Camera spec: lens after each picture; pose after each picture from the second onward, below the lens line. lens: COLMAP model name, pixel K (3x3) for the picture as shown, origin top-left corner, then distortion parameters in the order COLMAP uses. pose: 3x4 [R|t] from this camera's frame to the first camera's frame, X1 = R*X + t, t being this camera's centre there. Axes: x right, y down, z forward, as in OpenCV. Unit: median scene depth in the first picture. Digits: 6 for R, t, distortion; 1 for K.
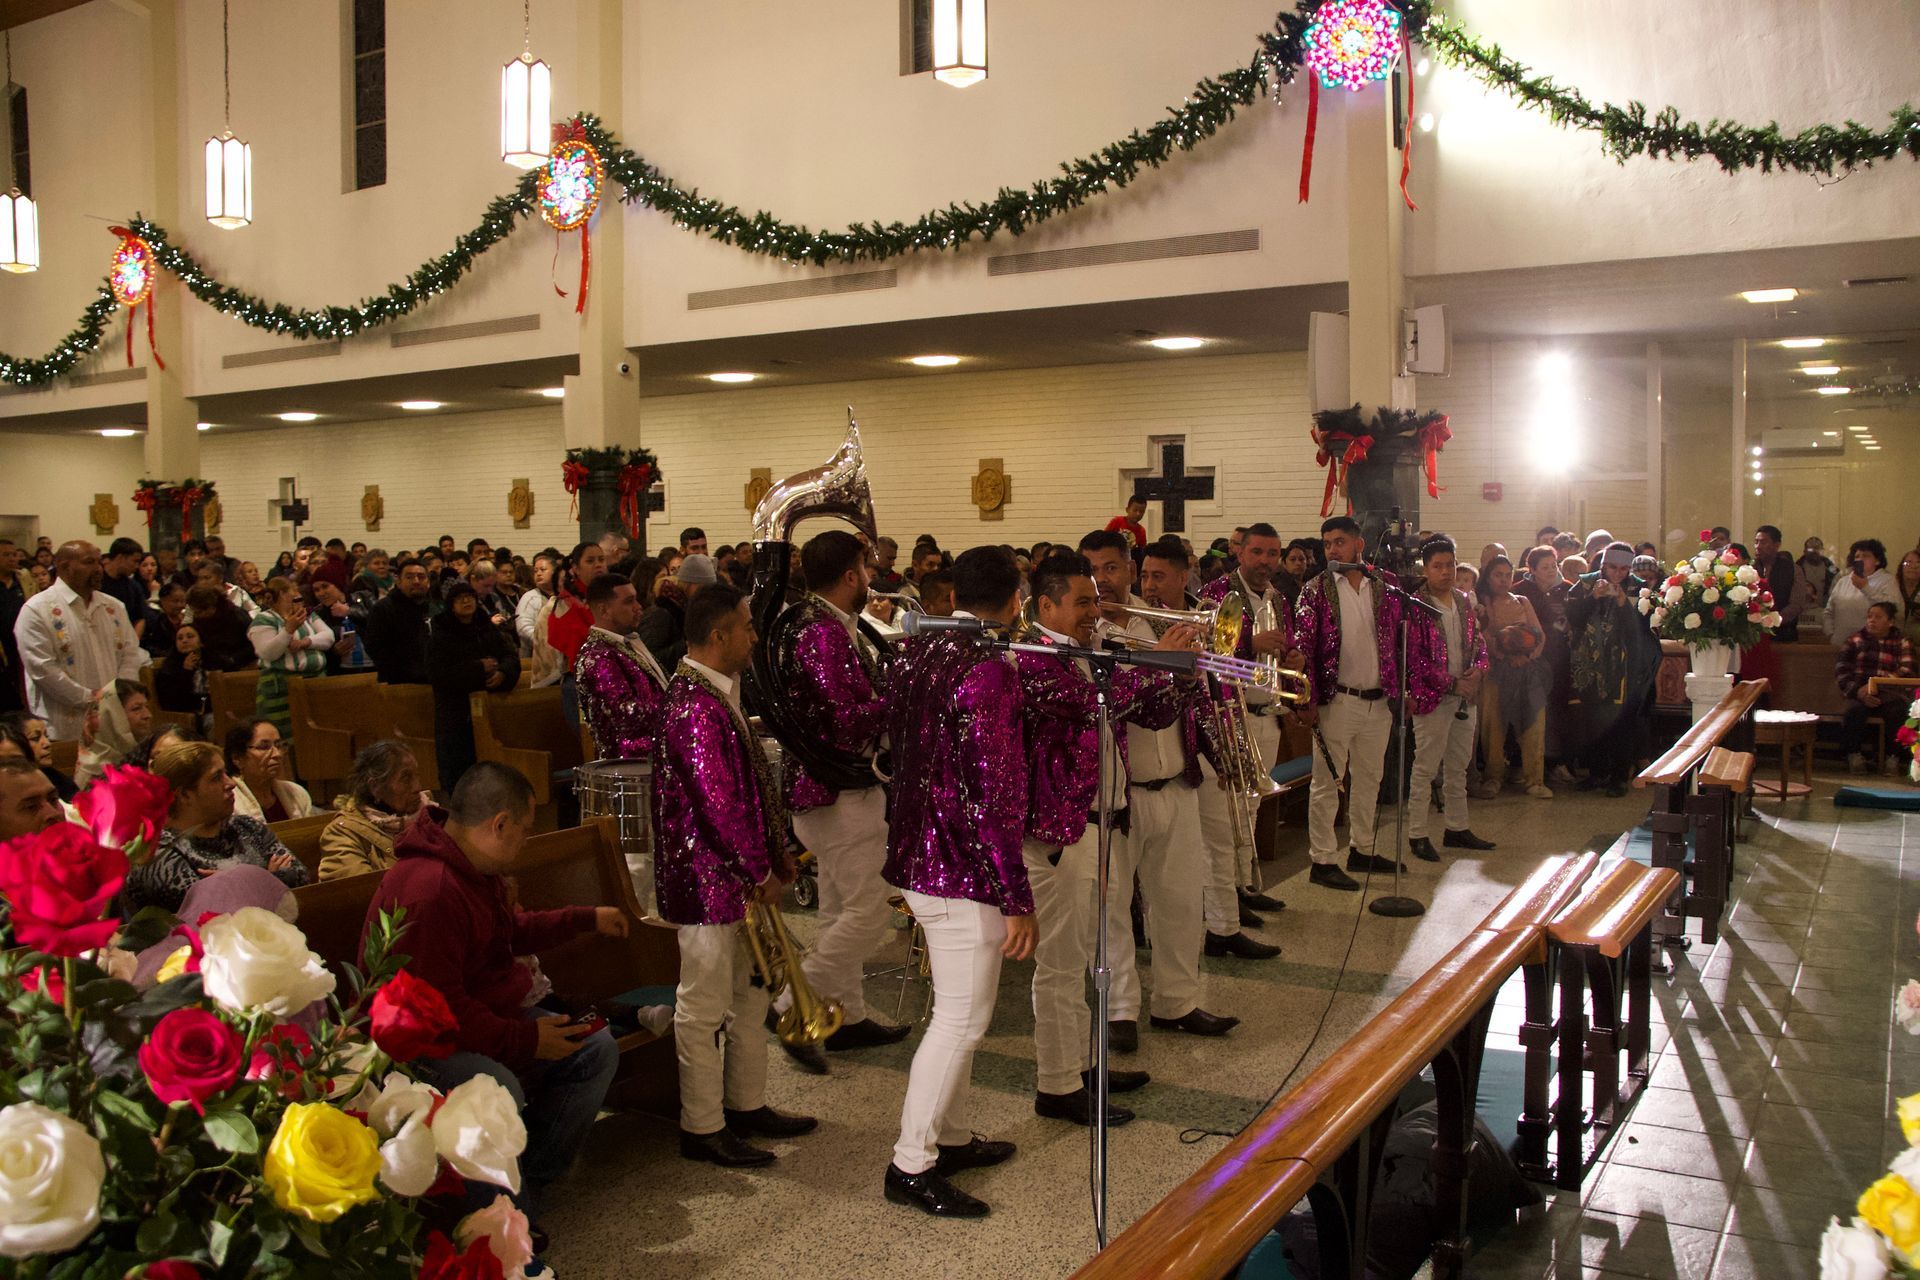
lens RADIAL K [[1579.6, 0, 975.8], [0, 1579.6, 641.9], [0, 0, 1]] dist [-0.190254, 0.158485]
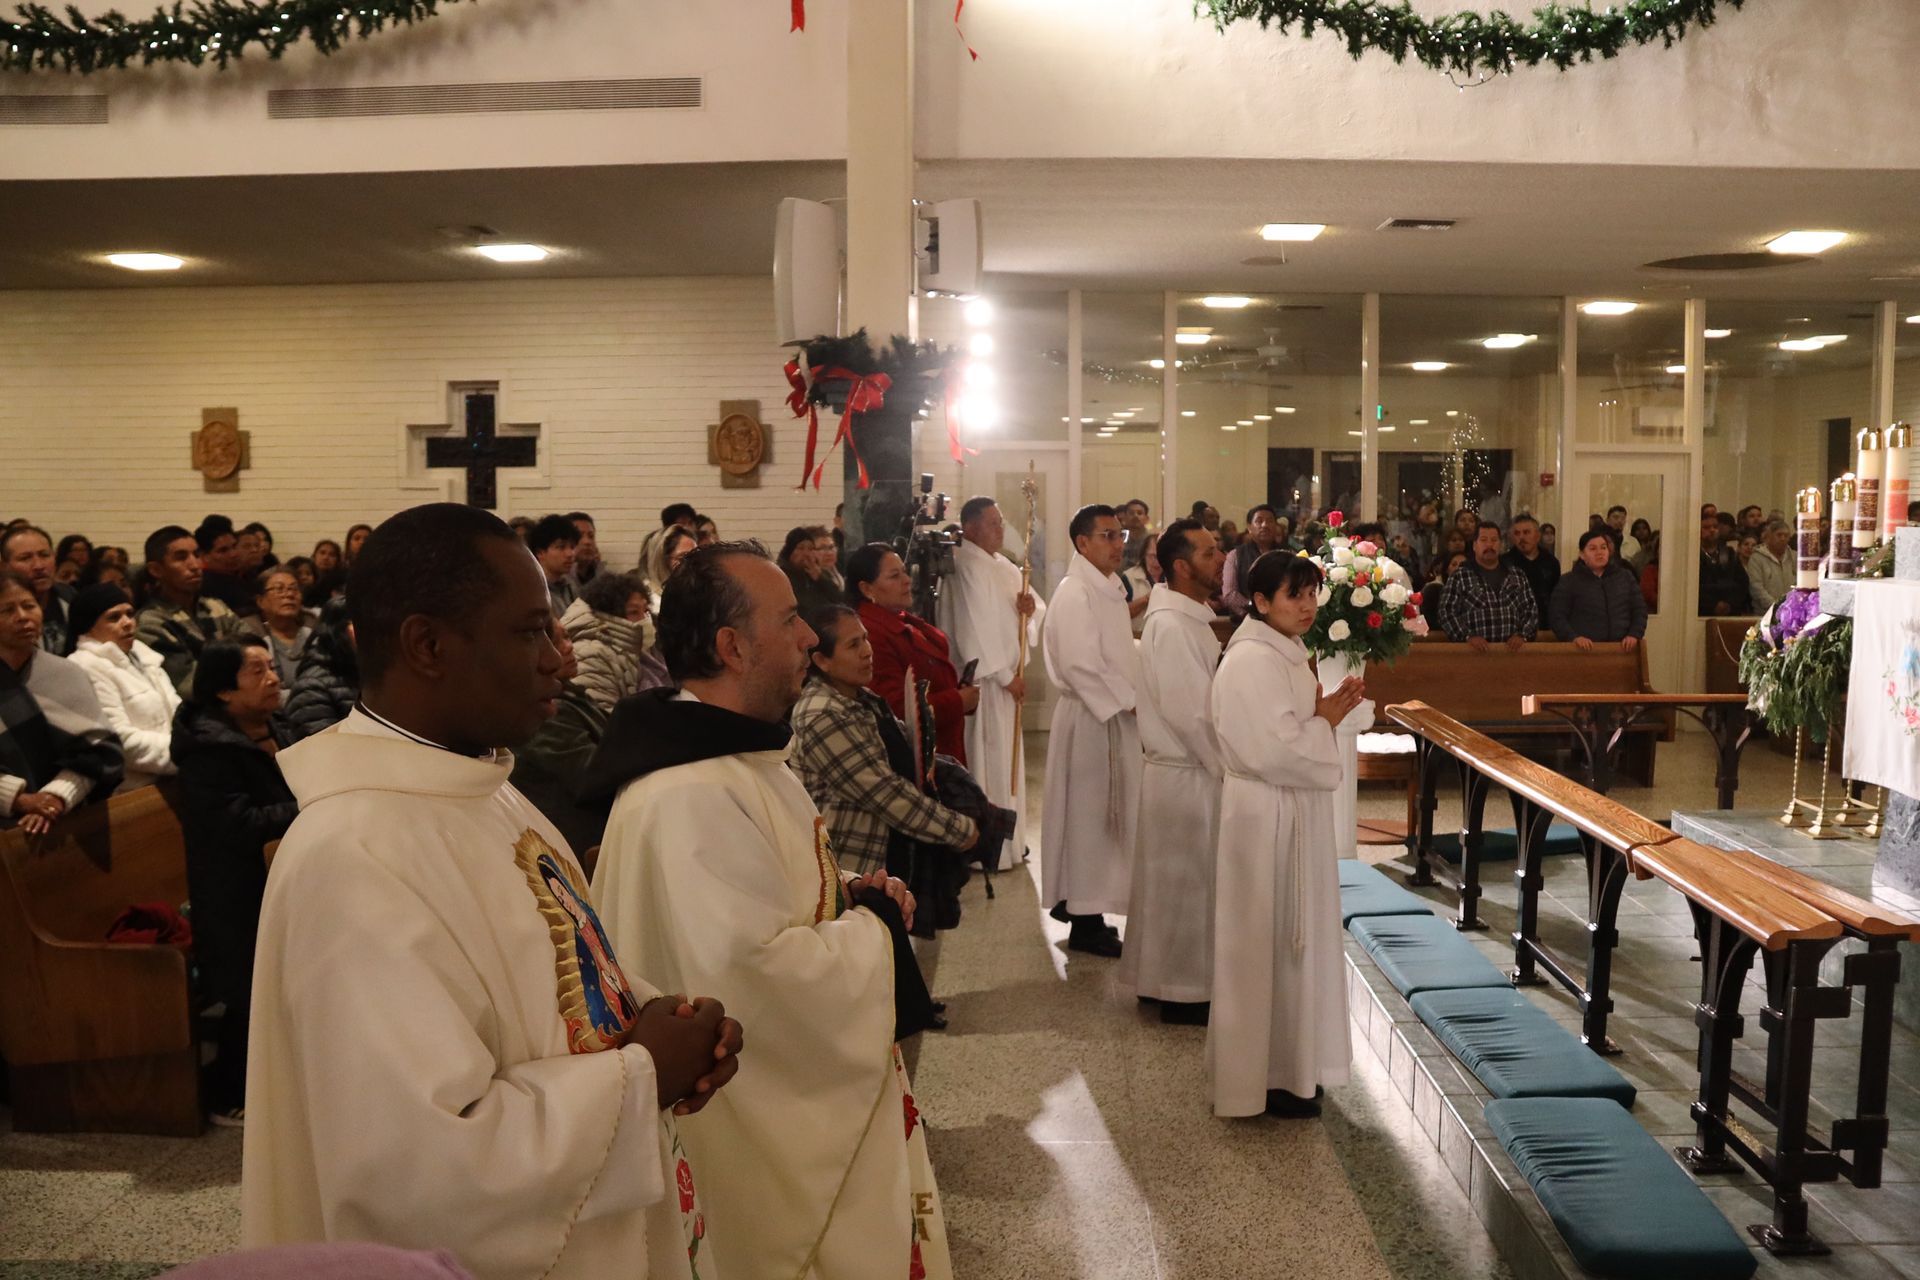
lens RADIAL K [[1608.1, 0, 991.7], [0, 1608.1, 655.3], [0, 0, 1]] dist [-0.187265, 0.170316]
pose [[0.866858, -0.032565, 0.497490, -0.048795], [0.021724, 0.999384, 0.027566, -0.016849], [-0.498081, -0.013088, 0.867032, 0.243504]]
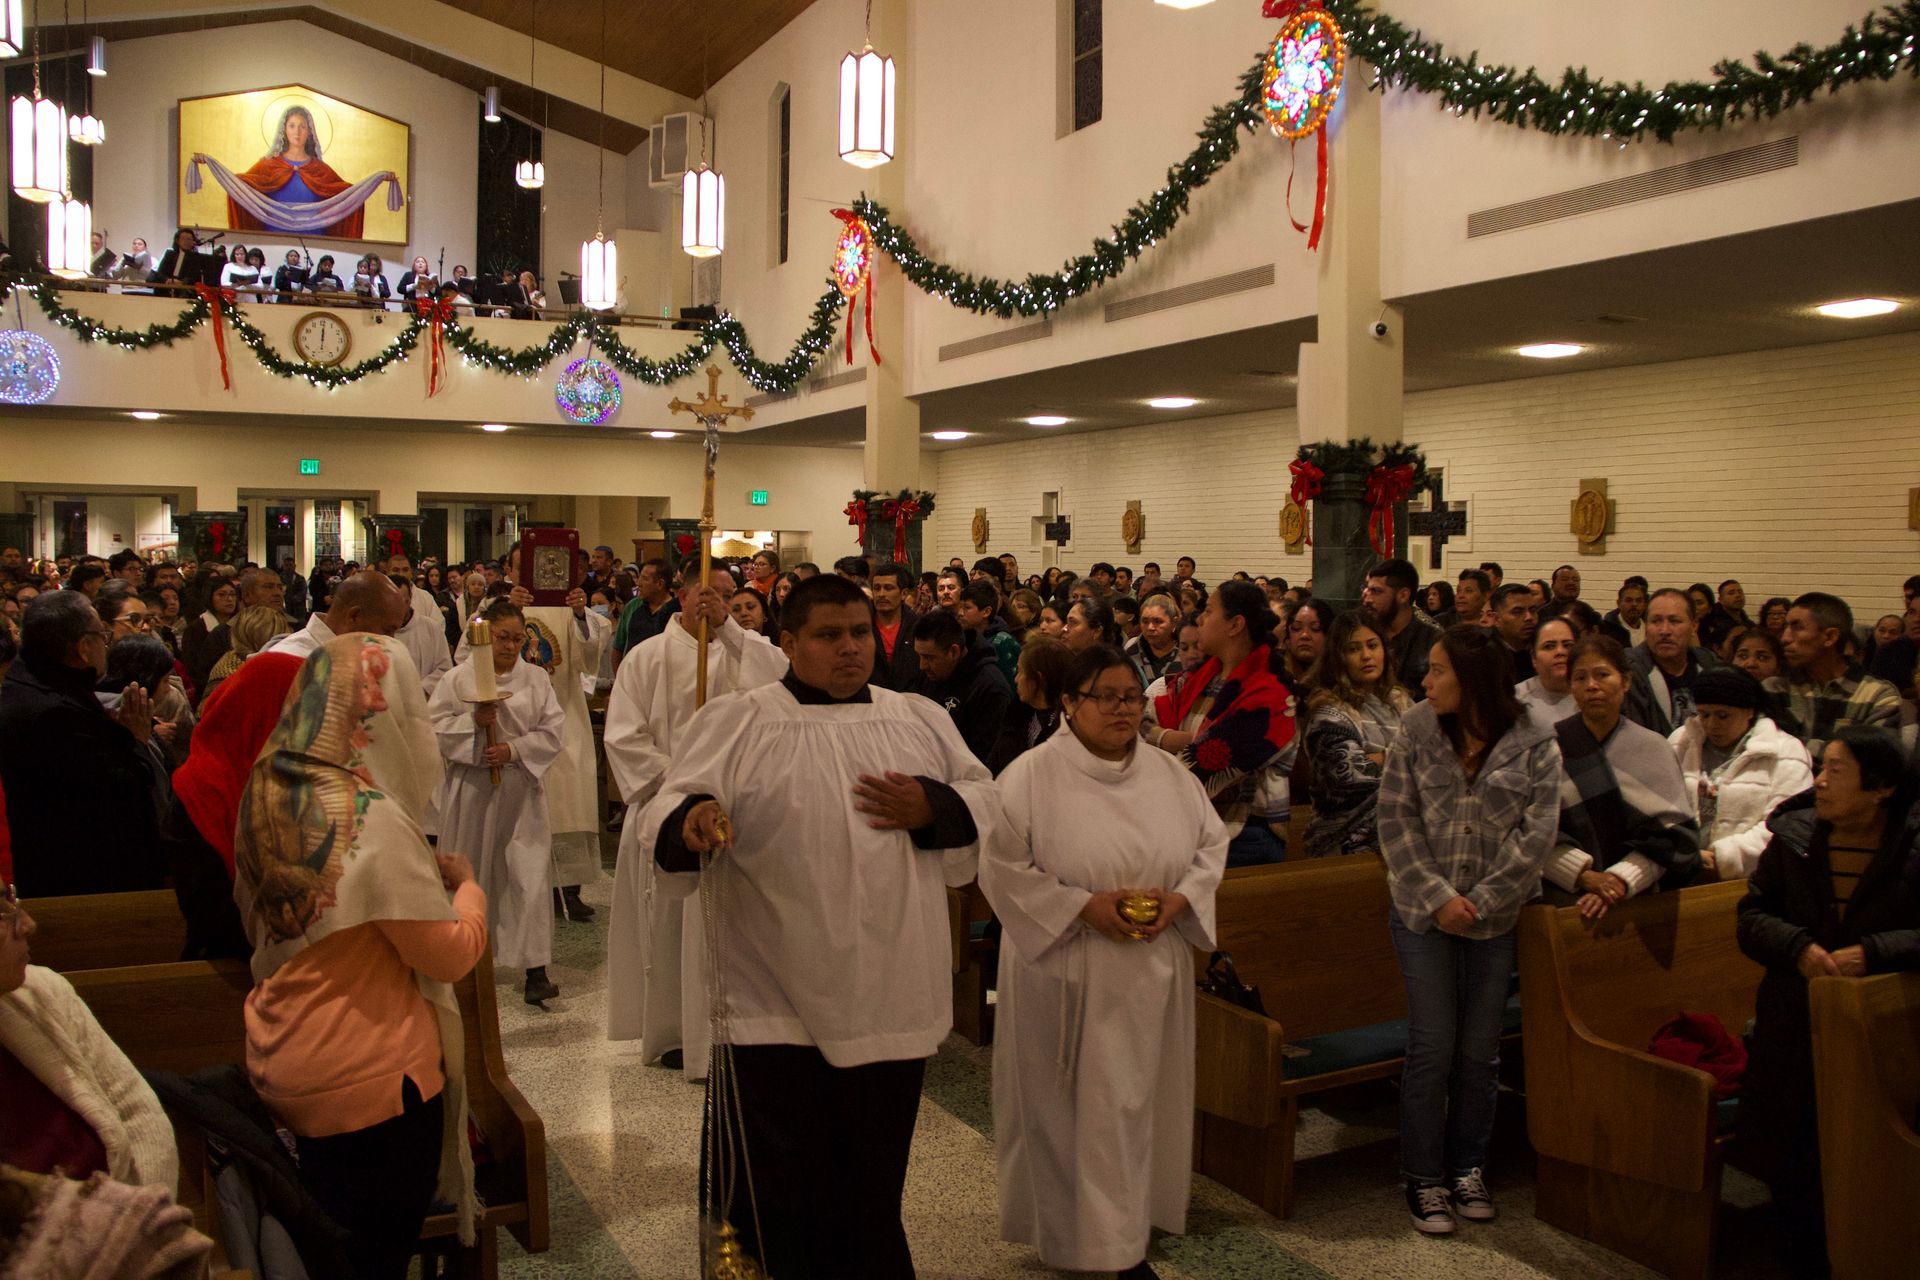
lens RADIAL K [[1608.1, 0, 991.7], [0, 1608.1, 655.3], [0, 0, 1]] dist [-0.187265, 0.170316]
pose [[0.865309, 0.040348, -0.499612, -0.014190], [-0.045373, 0.998968, 0.002091, -0.021579], [0.499181, 0.020860, 0.866247, 0.294854]]
